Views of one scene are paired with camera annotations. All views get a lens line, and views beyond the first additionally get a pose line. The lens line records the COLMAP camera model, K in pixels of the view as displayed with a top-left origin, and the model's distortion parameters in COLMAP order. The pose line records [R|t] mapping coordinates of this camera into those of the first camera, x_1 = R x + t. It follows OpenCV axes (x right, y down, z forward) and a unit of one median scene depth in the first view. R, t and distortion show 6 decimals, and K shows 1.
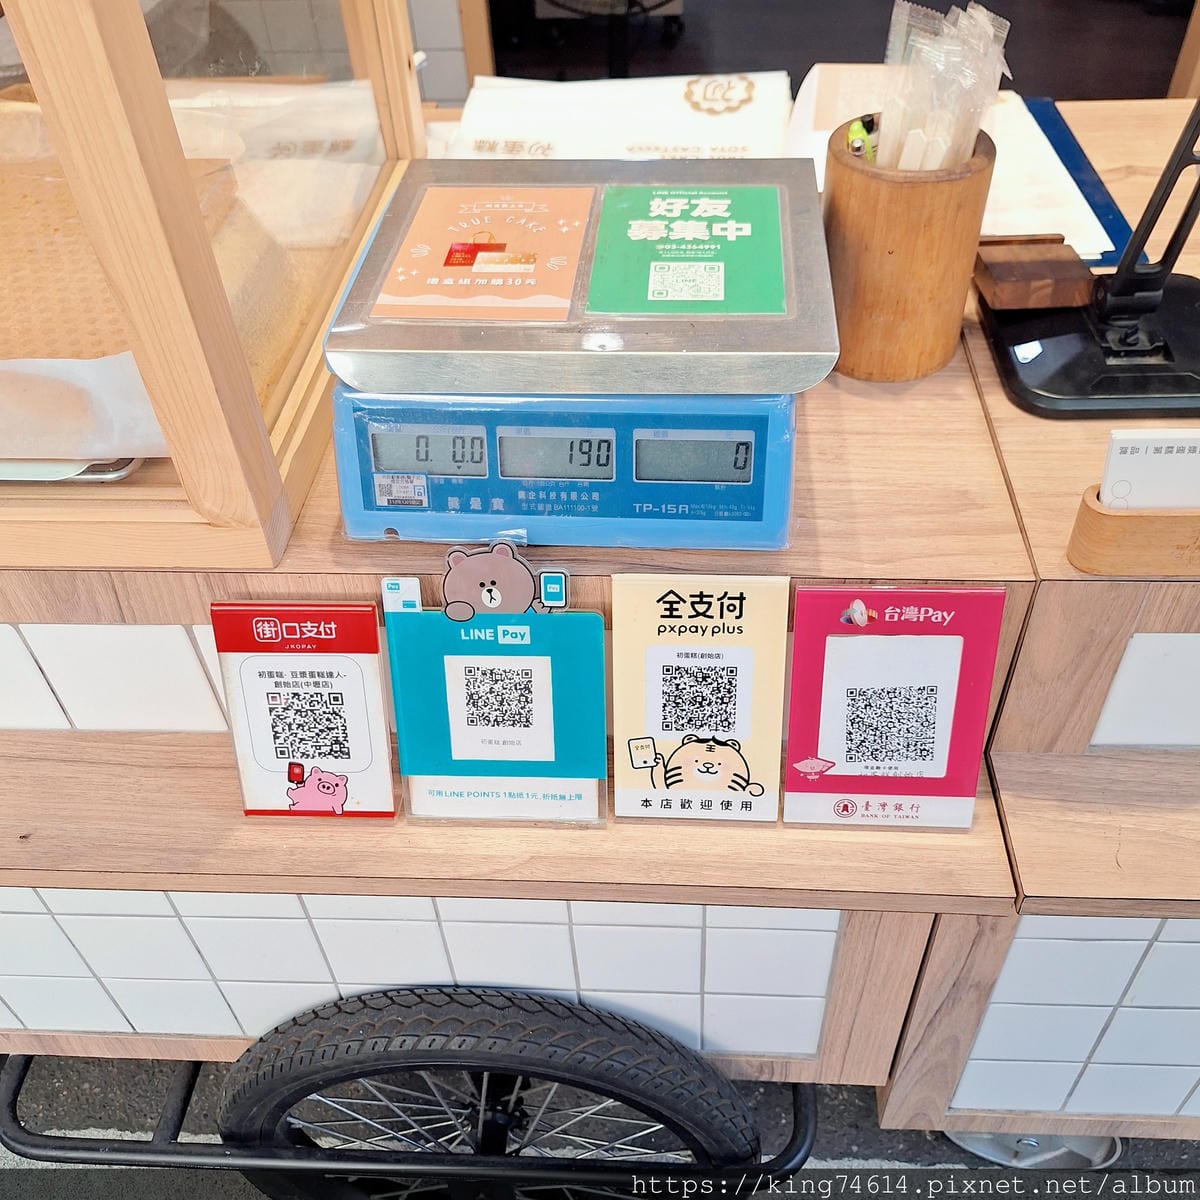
lens RADIAL K [[1162.3, 0, 626.0], [0, 1162.3, 596.4], [0, 0, 1]] dist [0.142246, -0.198990]
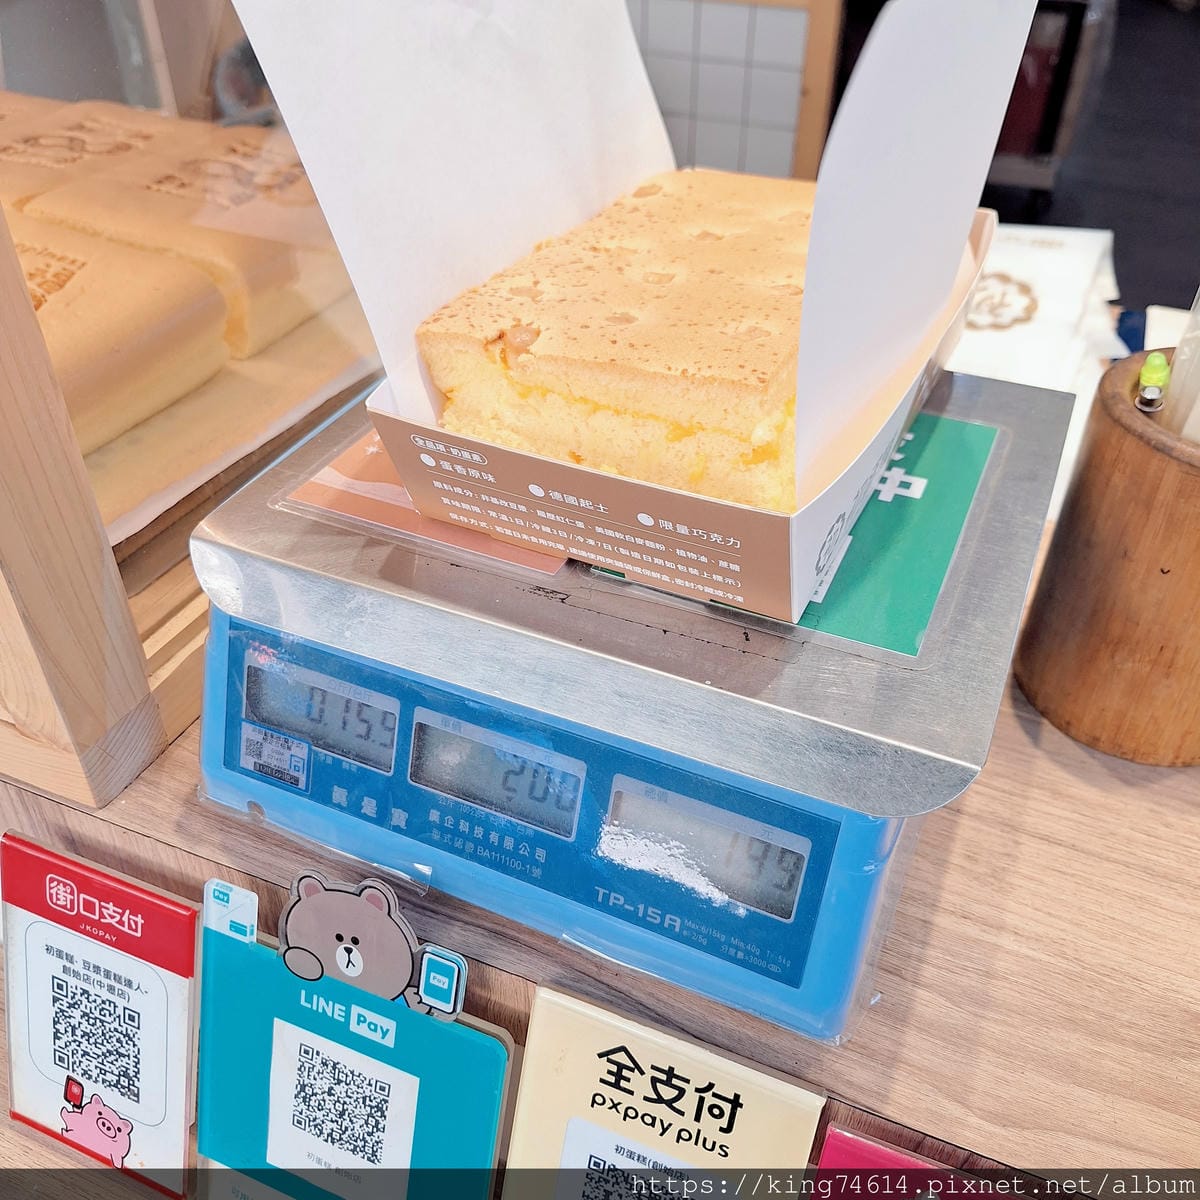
lens RADIAL K [[1166.8, 0, 600.0], [0, 1166.8, 600.0], [0, 0, 1]] dist [0.111394, -0.225120]
pose [[0.936668, 0.243954, -0.251278, 0.119454], [-0.267023, 0.961714, -0.061677, -0.177742], [0.226611, 0.124868, 0.965948, 0.384754]]
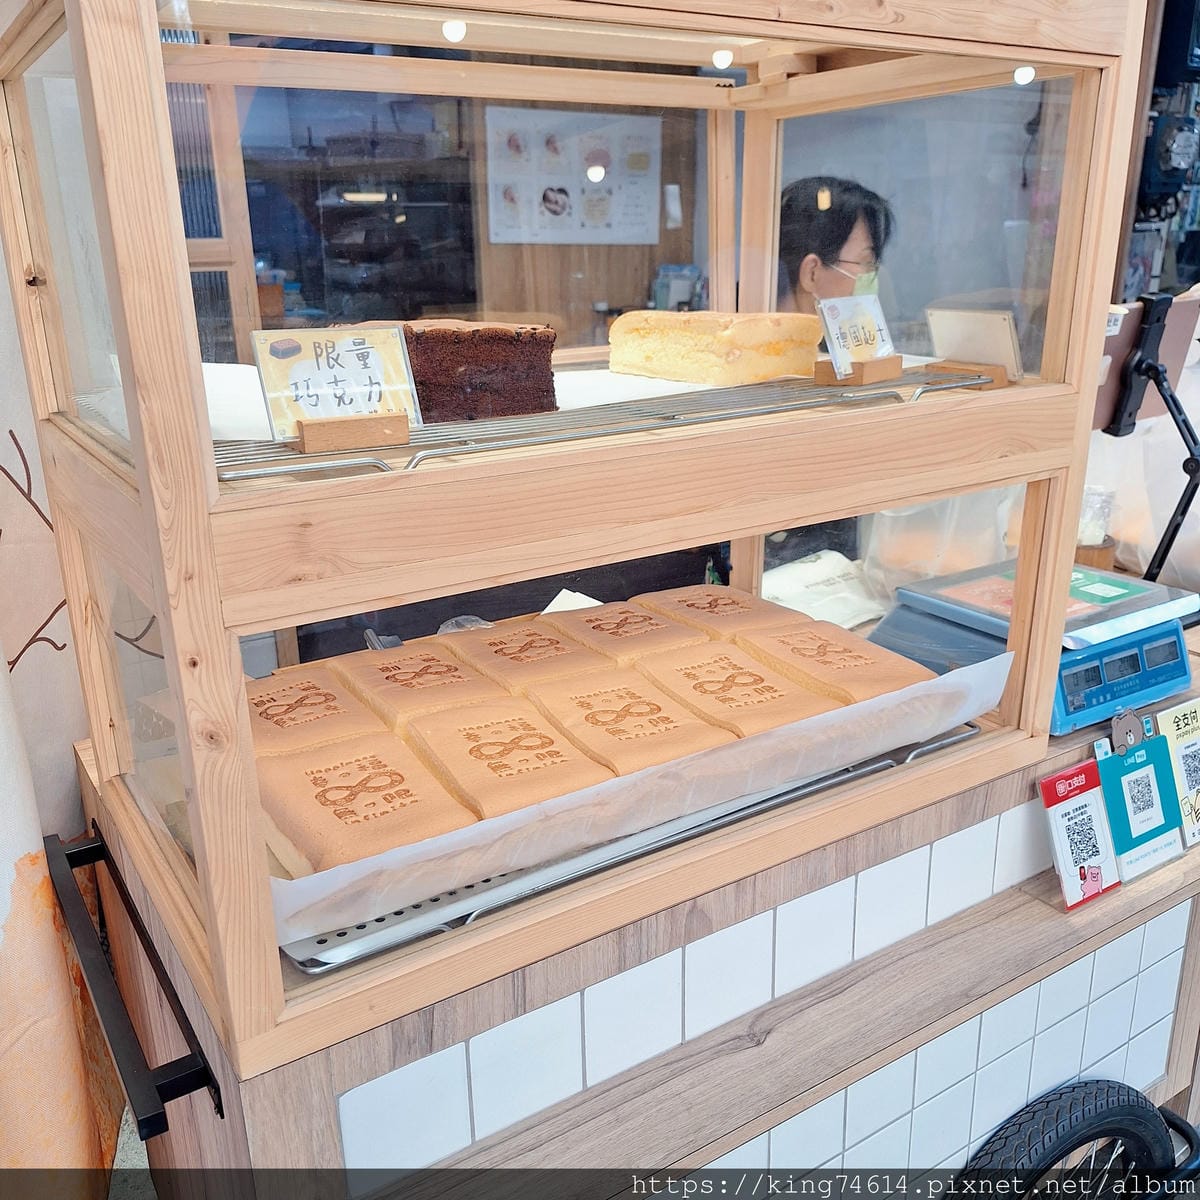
lens RADIAL K [[1162.3, 0, 626.0], [0, 1162.3, 596.4], [0, 0, 1]] dist [0.142246, -0.198990]
pose [[0.796453, -0.169416, 0.580483, -1.931573], [0.410347, 0.856517, -0.313040, 0.072885], [-0.444160, 0.487521, 0.751695, -0.280970]]
